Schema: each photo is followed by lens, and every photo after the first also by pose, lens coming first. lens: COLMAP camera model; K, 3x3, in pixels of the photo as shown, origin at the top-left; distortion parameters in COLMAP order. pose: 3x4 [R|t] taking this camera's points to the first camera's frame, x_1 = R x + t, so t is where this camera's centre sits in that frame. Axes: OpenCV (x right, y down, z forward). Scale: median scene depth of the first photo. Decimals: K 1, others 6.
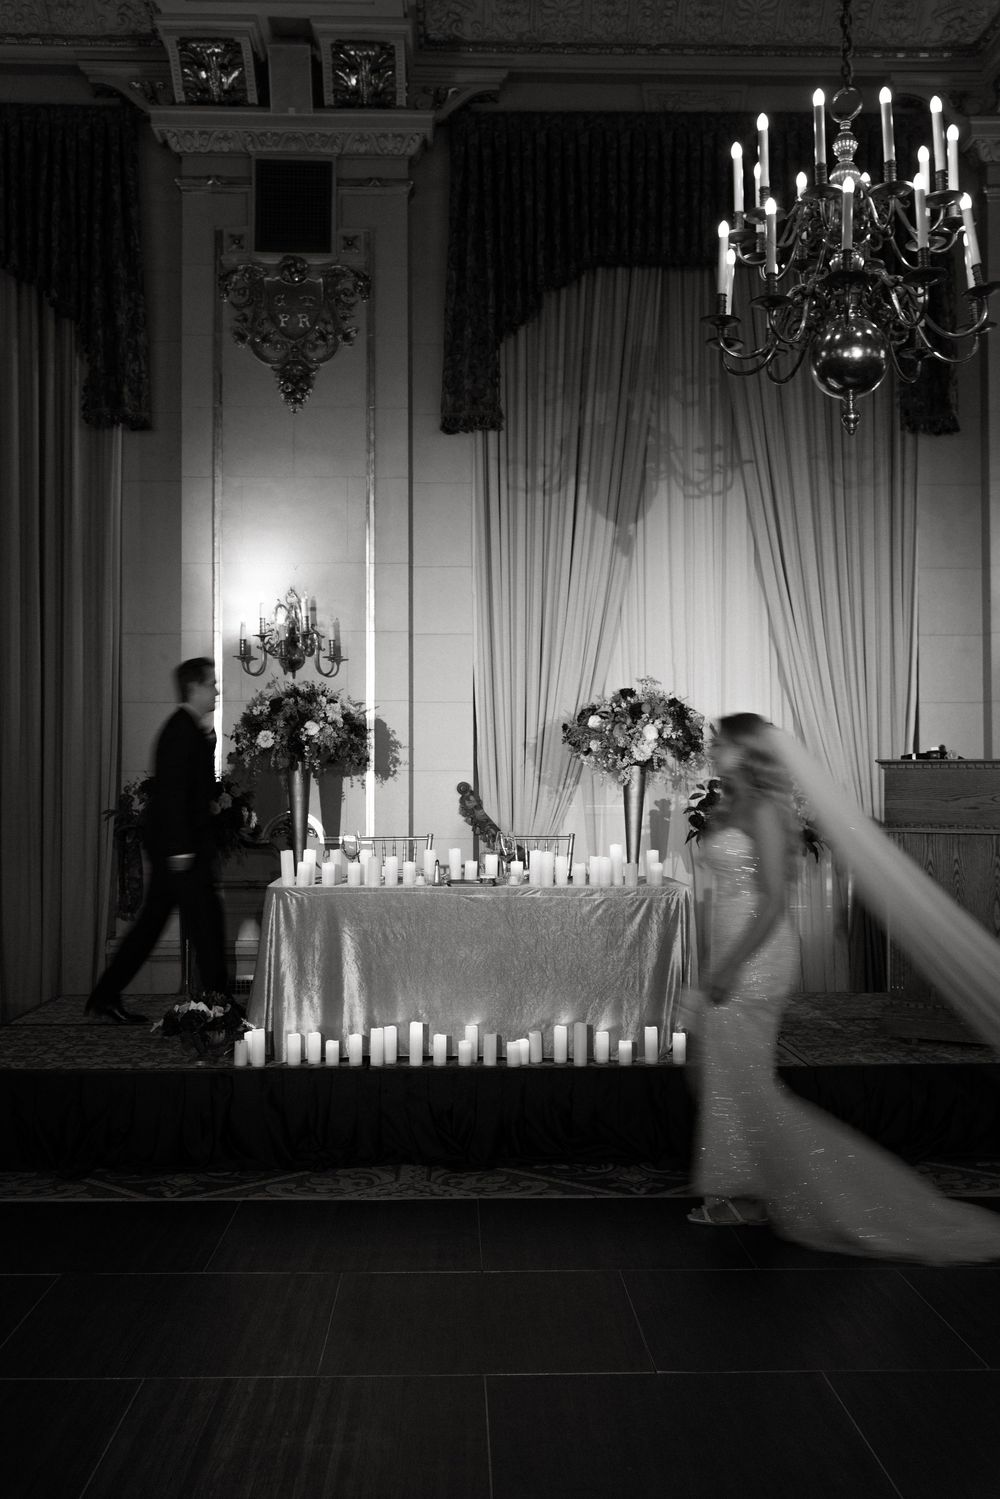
lens RADIAL K [[1692.0, 0, 500.0], [0, 1692.0, 749.5], [0, 0, 1]] dist [0.009482, 0.009854]
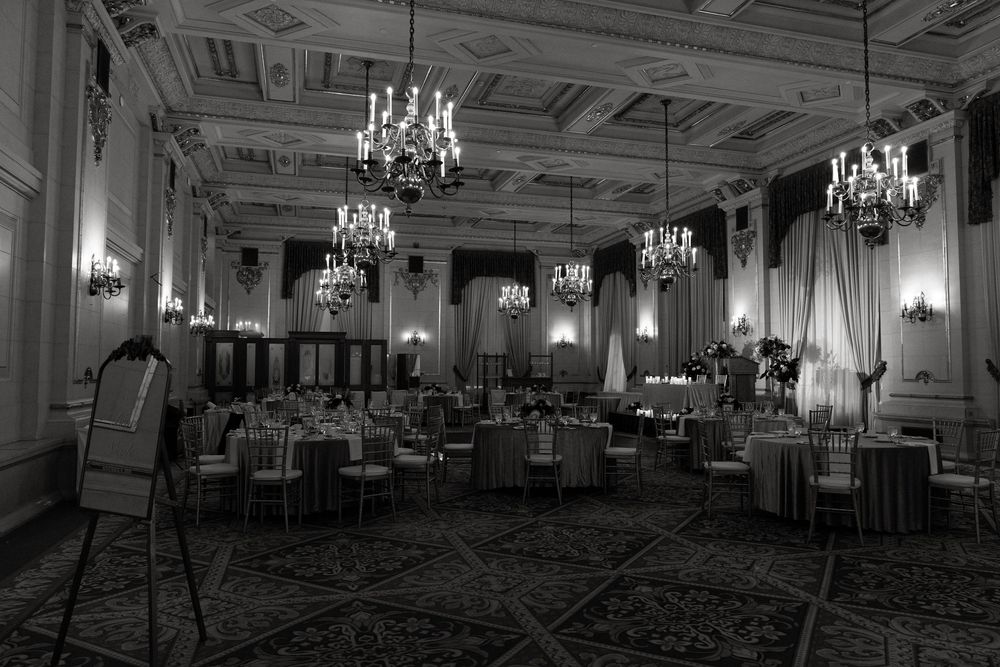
lens RADIAL K [[695.6, 0, 500.0], [0, 695.6, 333.5], [0, 0, 1]] dist [0.001166, 0.000766]
pose [[0.234922, -0.045322, -0.970957, 1.327306], [0.030916, 0.998755, -0.039139, -0.001536], [0.971522, -0.020823, 0.236031, 0.048263]]
